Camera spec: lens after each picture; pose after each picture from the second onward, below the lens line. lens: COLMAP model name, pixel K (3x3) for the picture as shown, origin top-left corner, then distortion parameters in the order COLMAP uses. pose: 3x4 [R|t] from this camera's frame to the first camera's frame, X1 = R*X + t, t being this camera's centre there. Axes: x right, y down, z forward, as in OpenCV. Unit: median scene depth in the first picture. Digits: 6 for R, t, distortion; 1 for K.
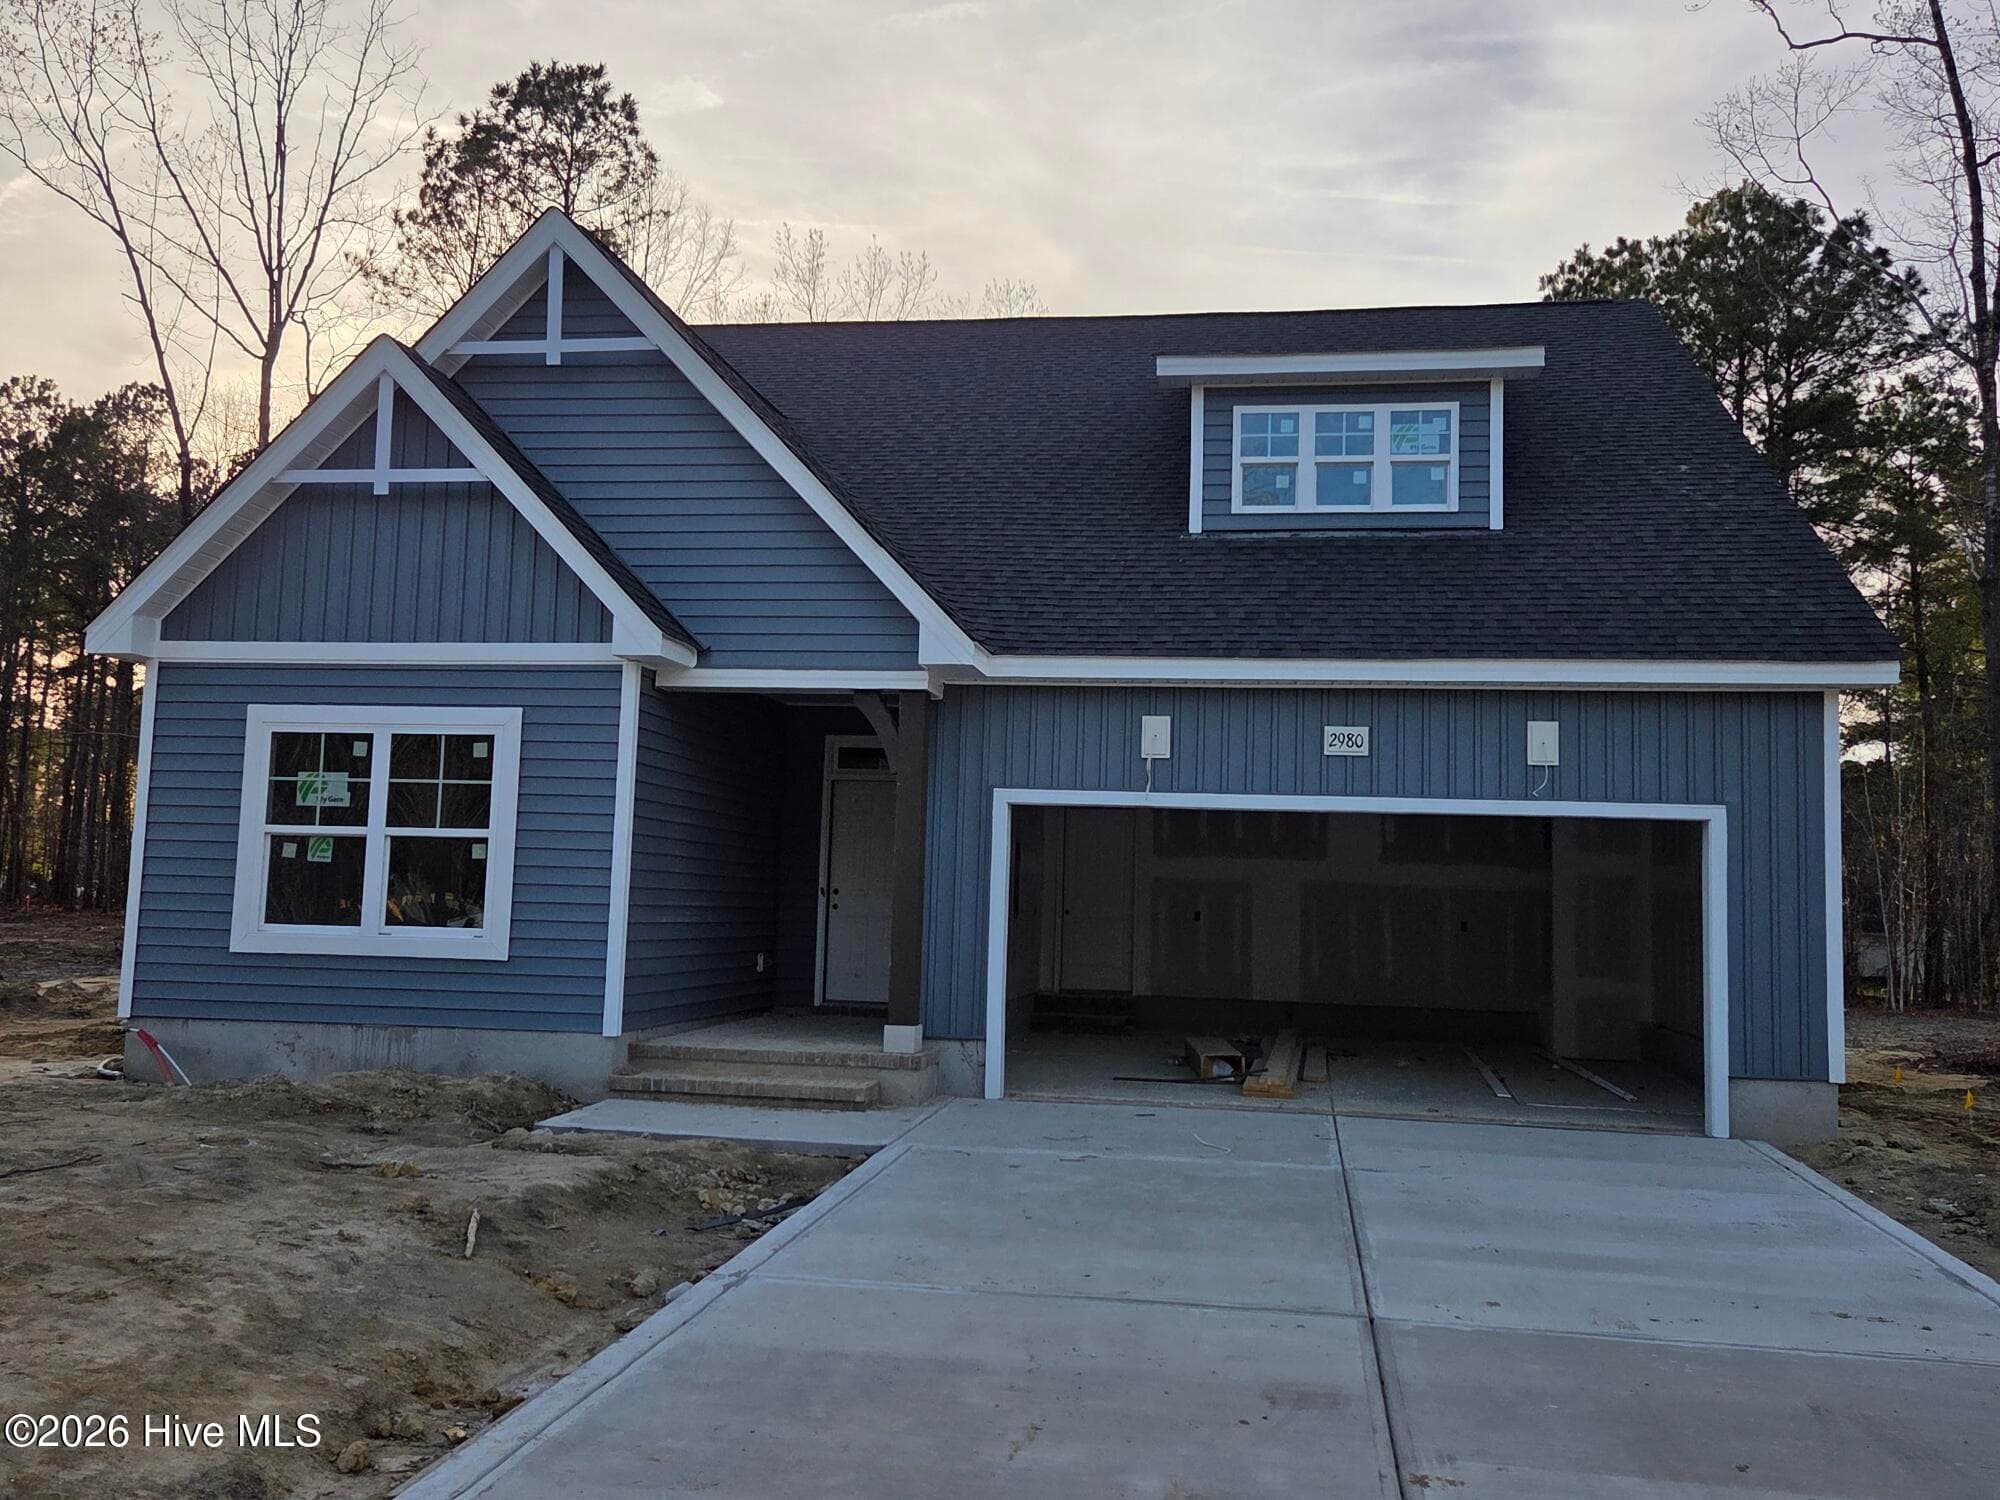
lens RADIAL K [[1785.4, 0, 996.8], [0, 1785.4, 733.3], [0, 0, 1]] dist [0.075490, -0.062092]
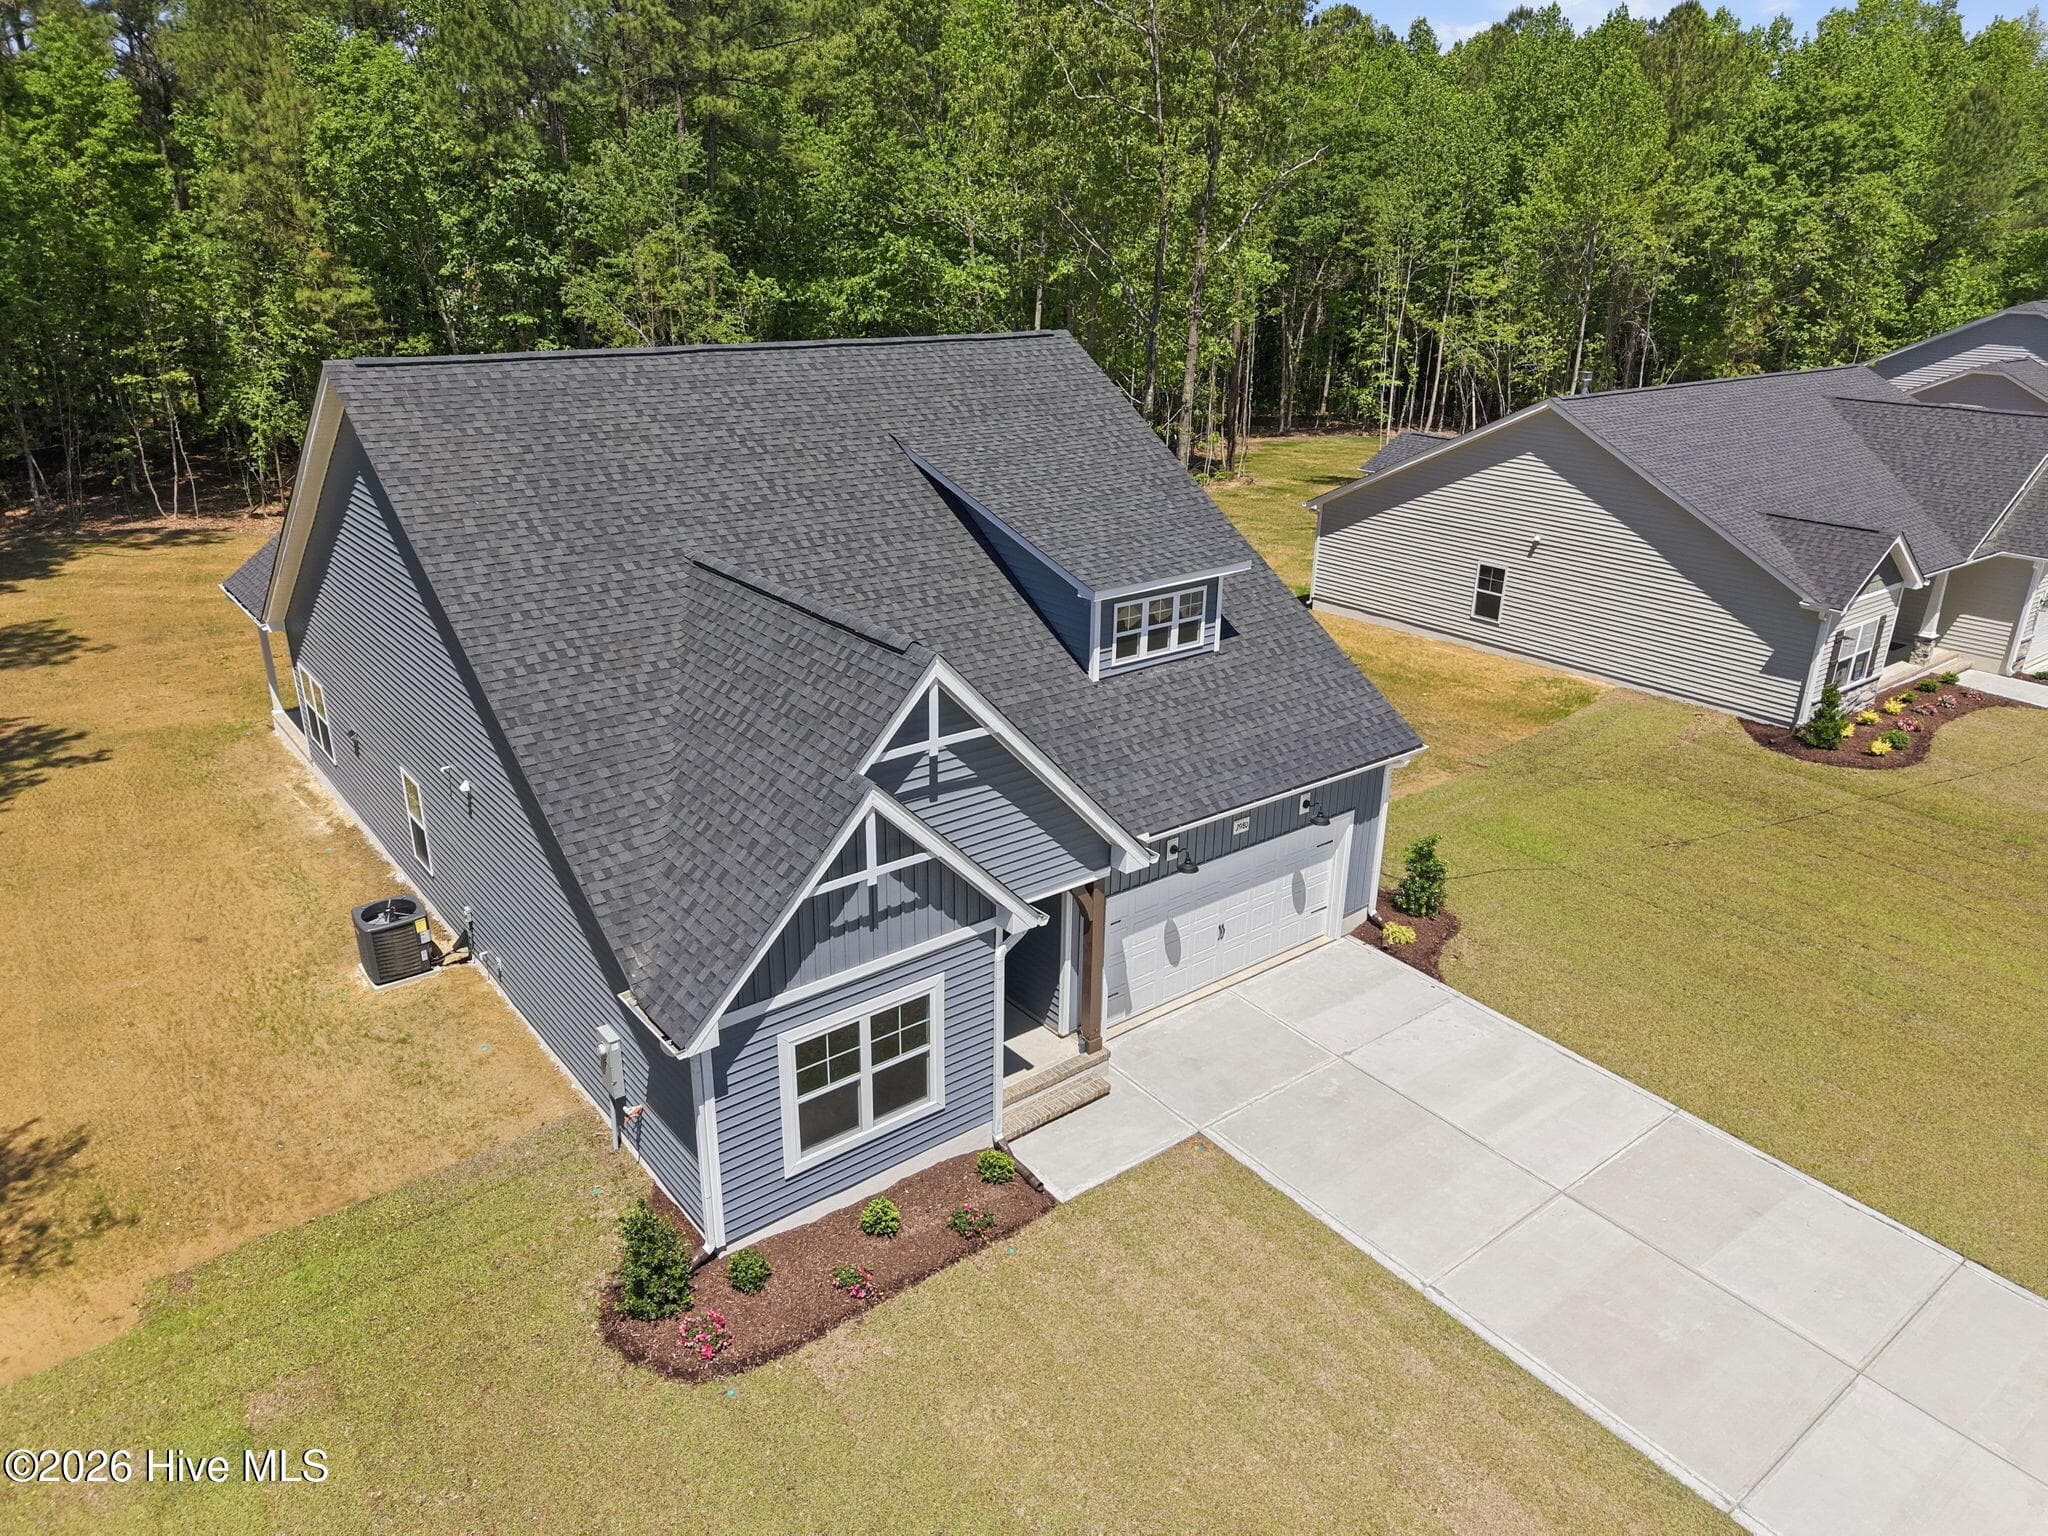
lens RADIAL K [[1383.4, 0, 1025.4], [0, 1383.4, 768.8], [0, 0, 1]] dist [0.049841, -0.060587]
pose [[0.674502, -0.291157, 0.678435, -0.964777], [-0.062331, 0.893209, 0.445300, -0.702656], [-0.735637, -0.342643, 0.584323, 0.290637]]
